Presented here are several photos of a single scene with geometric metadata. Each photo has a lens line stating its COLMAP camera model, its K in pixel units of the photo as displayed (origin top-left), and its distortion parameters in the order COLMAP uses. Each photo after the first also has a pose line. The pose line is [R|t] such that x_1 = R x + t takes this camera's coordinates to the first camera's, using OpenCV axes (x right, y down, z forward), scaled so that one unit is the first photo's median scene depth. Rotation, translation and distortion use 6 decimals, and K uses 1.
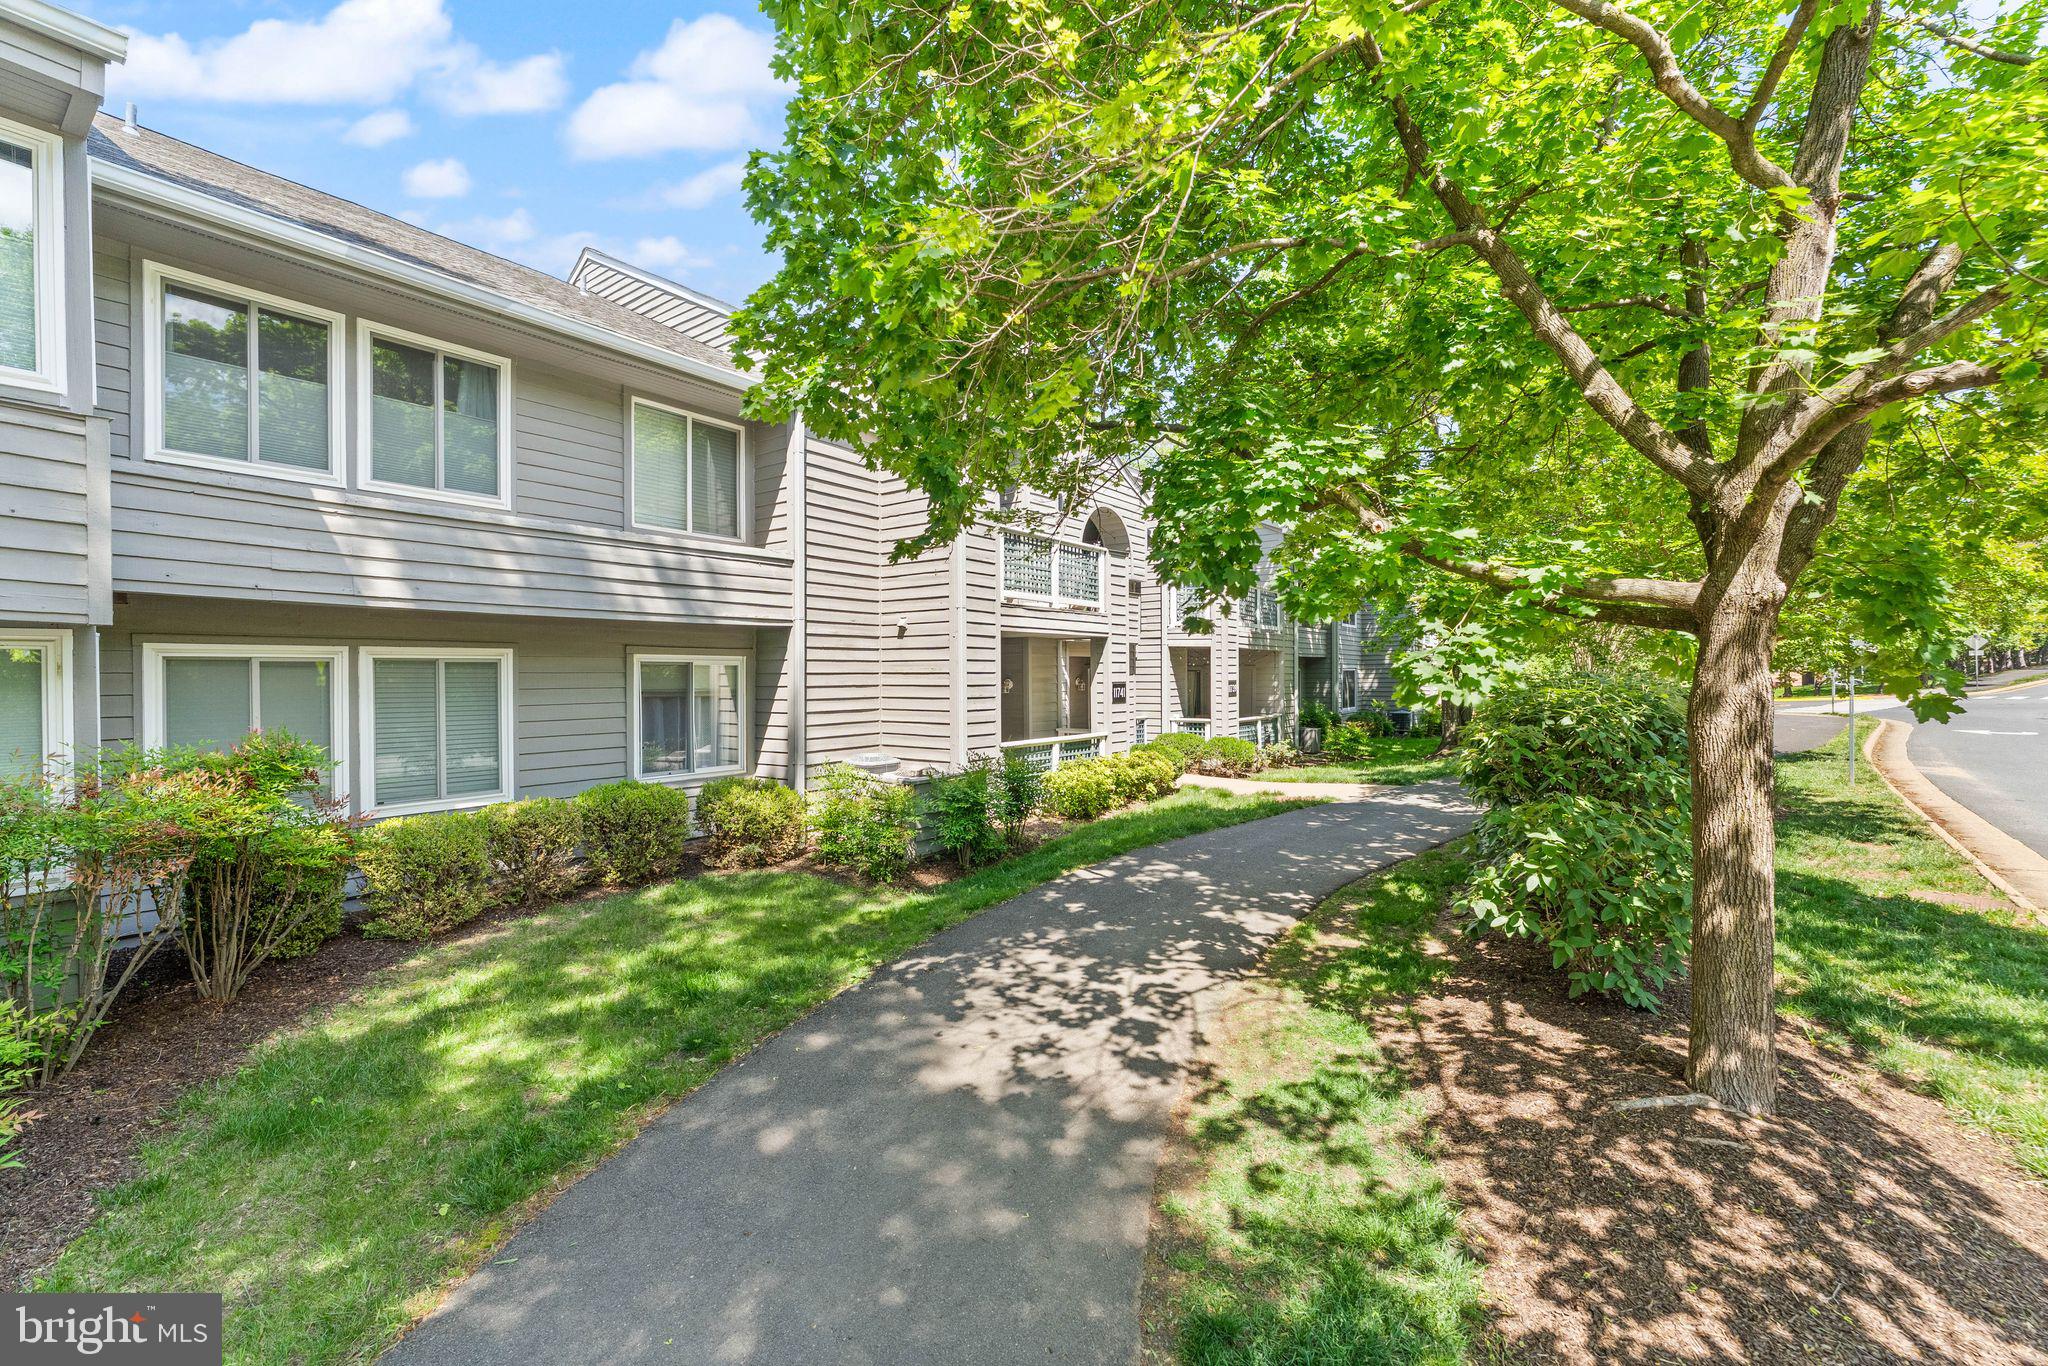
lens RADIAL K [[848.6, 0, 919.7], [0, 848.6, 682.2], [0, 0, 1]] dist [-0.000224, -0.000083]
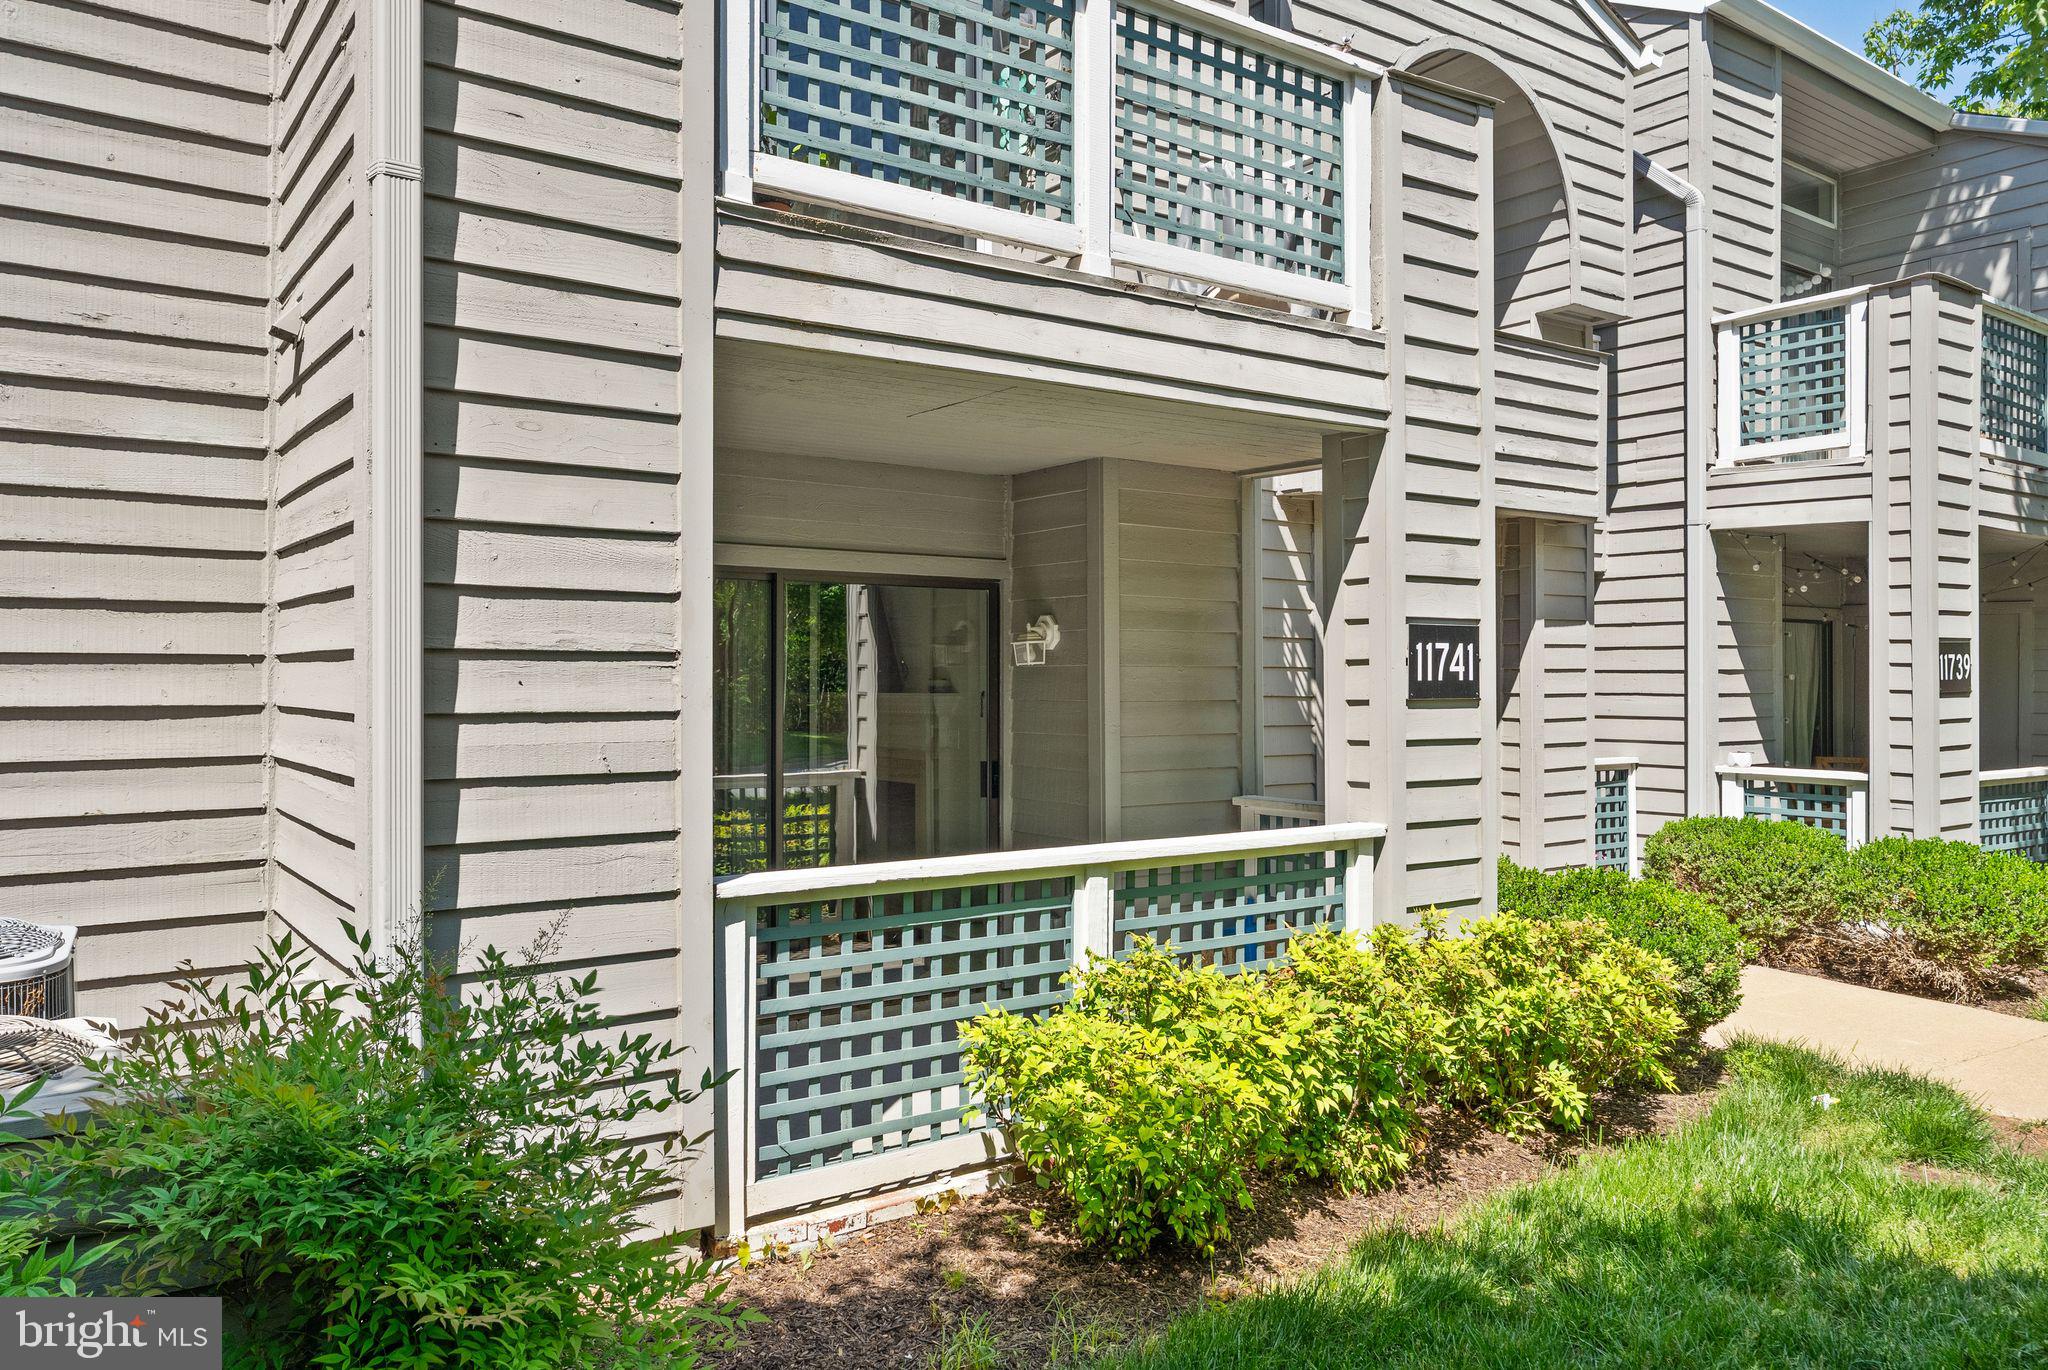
lens RADIAL K [[1432.9, 0, 930.7], [0, 1432.9, 675.2], [0, 0, 1]] dist [-0.006669, 0.004169]
pose [[0.968465, 0.003099, -0.249131, 0.193496], [-0.005785, 0.999933, -0.010051, 0.020953], [0.249083, 0.011175, 0.968418, 0.560365]]
